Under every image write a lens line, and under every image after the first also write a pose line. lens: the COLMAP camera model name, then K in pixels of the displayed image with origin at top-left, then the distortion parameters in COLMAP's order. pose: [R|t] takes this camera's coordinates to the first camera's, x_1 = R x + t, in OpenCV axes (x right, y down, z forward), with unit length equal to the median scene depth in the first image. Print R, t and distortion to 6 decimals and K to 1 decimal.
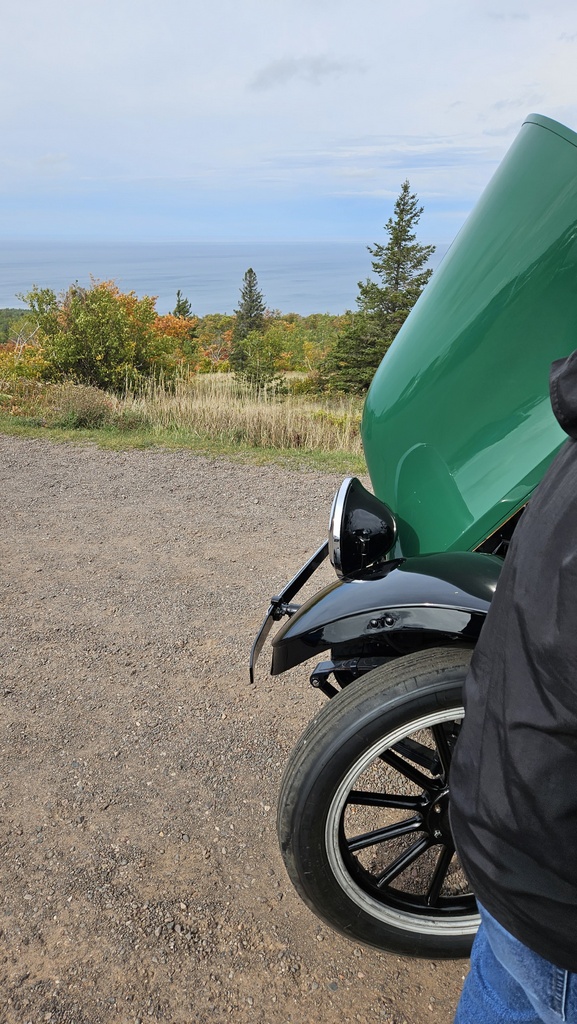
lens RADIAL K [[727.6, 0, 294.4], [0, 727.6, 529.7], [0, 0, 1]] dist [0.073414, -0.088107]
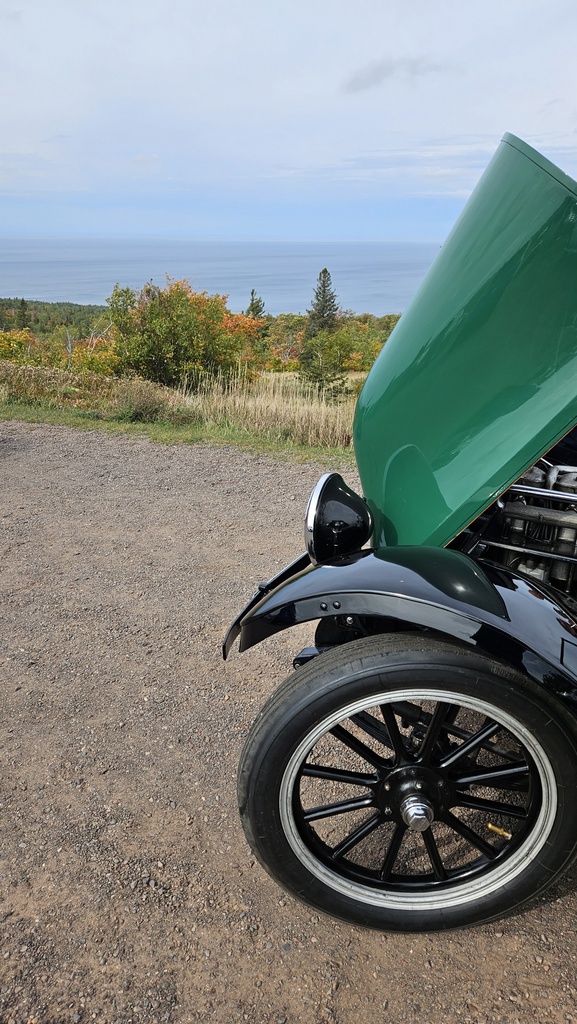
lens RADIAL K [[727.6, 0, 294.4], [0, 727.6, 529.7], [0, 0, 1]] dist [0.073414, -0.088107]
pose [[0.995357, 0.043476, -0.085875, 0.109578], [-0.043481, 0.999053, 0.001807, 0.010902], [0.085872, 0.001936, 0.996304, -0.053192]]
